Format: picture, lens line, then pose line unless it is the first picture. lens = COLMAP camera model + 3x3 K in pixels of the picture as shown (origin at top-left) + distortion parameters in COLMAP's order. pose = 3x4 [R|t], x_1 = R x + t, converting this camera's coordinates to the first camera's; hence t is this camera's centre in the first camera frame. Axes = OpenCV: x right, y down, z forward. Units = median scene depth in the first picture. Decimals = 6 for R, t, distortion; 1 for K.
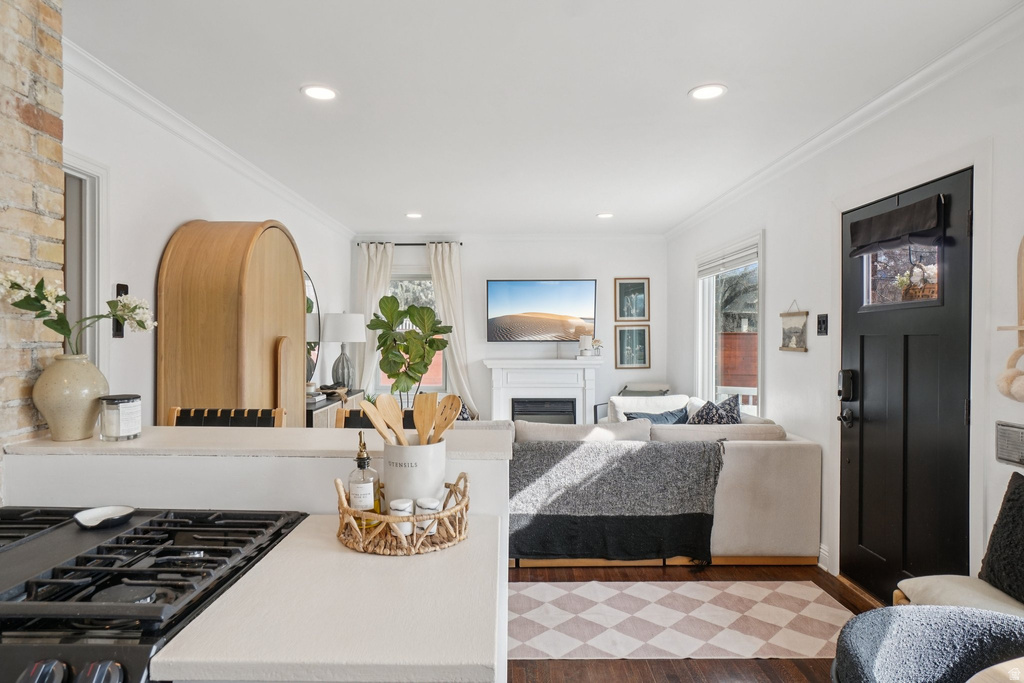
lens RADIAL K [[596.0, 0, 512.0], [0, 596.0, 341.5], [0, 0, 1]] dist [0.002958, 0.002855]
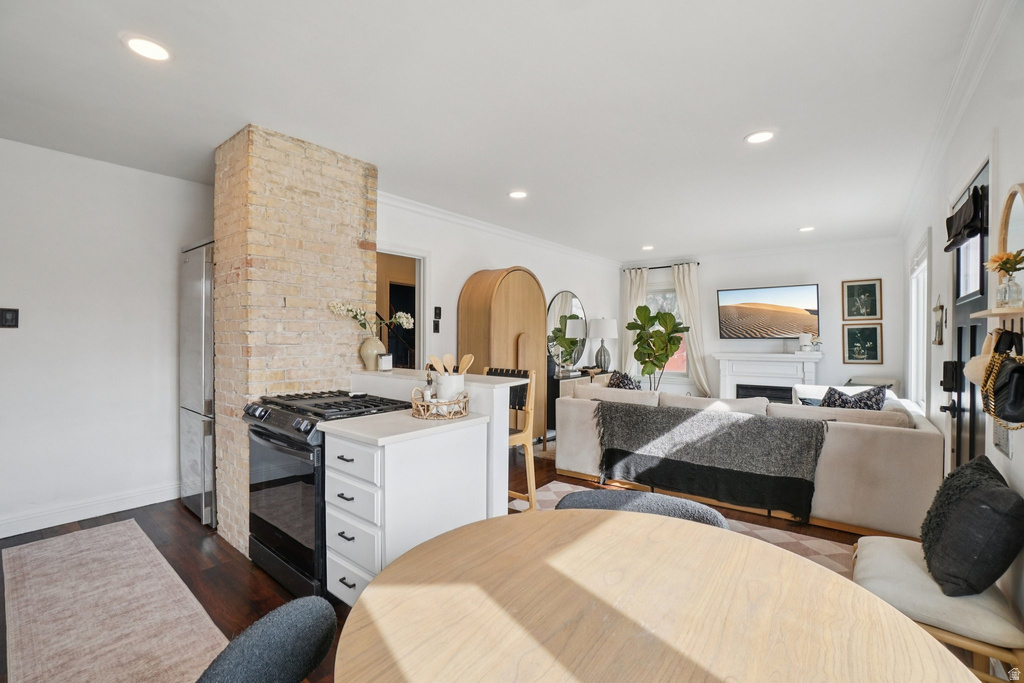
lens RADIAL K [[463.8, 0, 512.0], [0, 463.8, 341.5], [0, 0, 1]] dist [-0.055848, 0.023008]
pose [[0.781651, 0.004749, -0.623698, 0.393904], [-0.006195, 0.999981, -0.000150, 0.016022], [0.623685, 0.003982, 0.781665, -0.065178]]
